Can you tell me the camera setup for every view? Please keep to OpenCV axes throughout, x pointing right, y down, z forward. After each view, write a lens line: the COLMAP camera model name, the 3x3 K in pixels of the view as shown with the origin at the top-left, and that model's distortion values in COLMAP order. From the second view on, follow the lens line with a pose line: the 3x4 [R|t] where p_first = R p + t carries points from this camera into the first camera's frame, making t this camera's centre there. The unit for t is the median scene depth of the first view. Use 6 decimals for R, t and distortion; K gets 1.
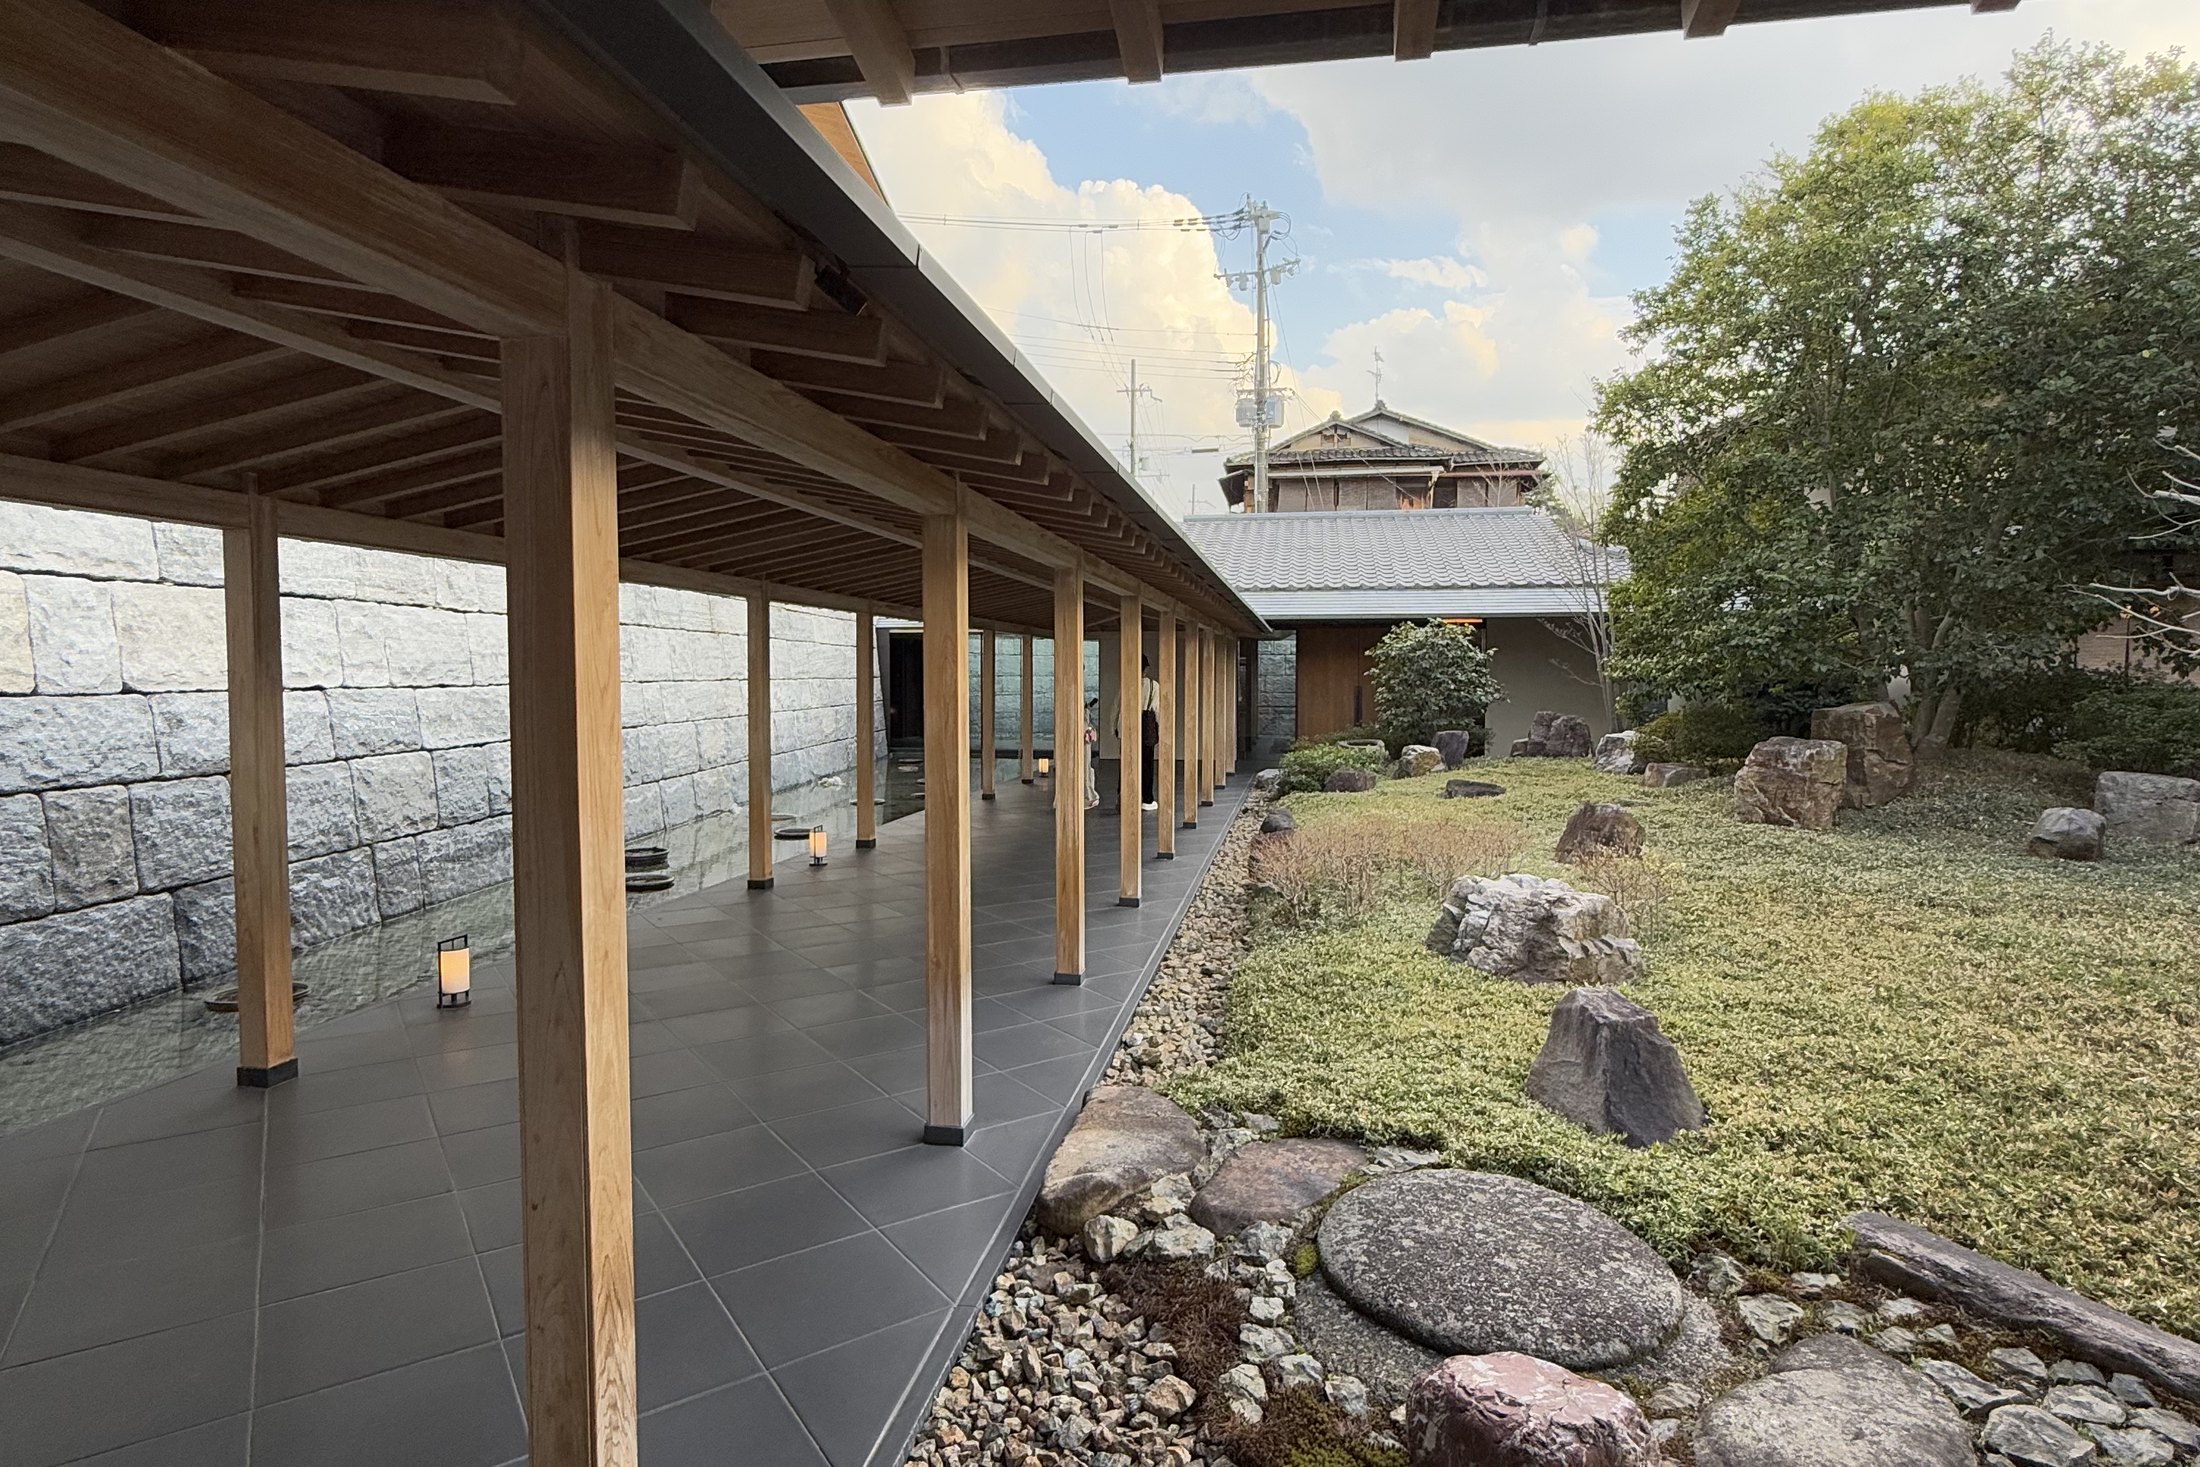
lens RADIAL K [[1175.9, 0, 1100.0], [0, 1175.9, 733.5], [0, 0, 1]] dist [0.002097, 0.000149]
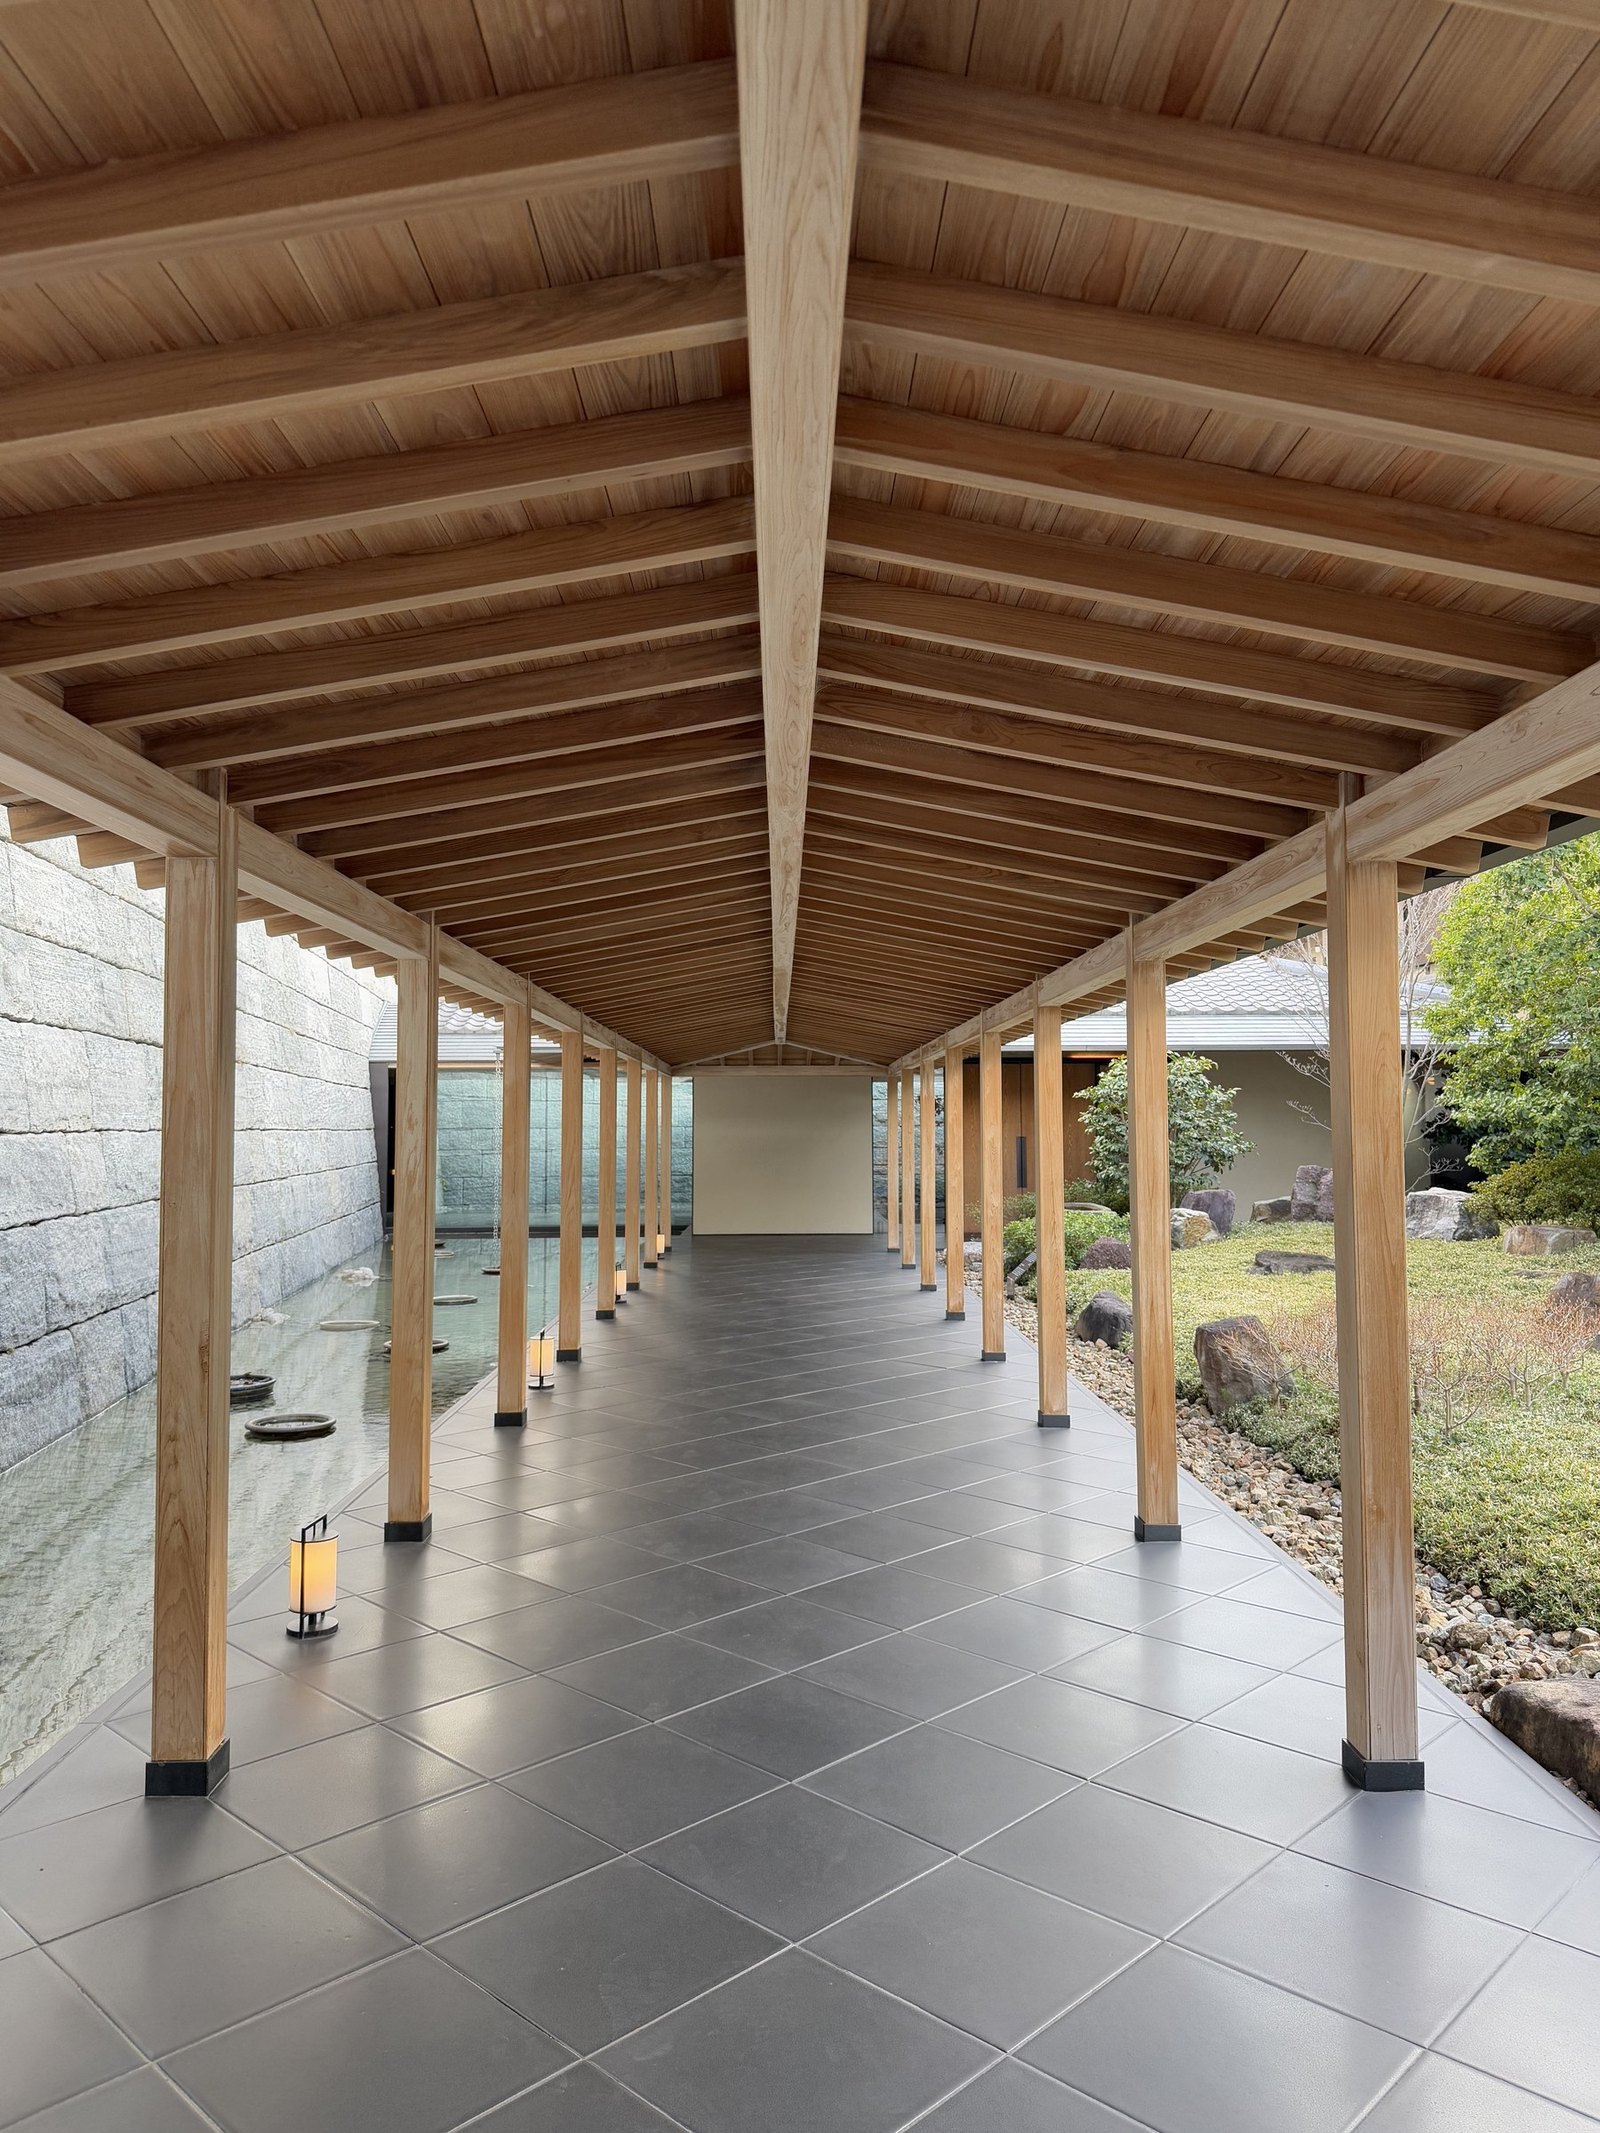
lens RADIAL K [[1492.0, 0, 793.1], [0, 1492.0, 1073.1], [0, 0, 1]] dist [0.118536, -0.145171]
pose [[0.980796, 0.002971, 0.195012, -0.239387], [0.014460, 0.996024, -0.087899, 0.006105], [-0.194498, 0.089031, 0.976854, 0.071229]]
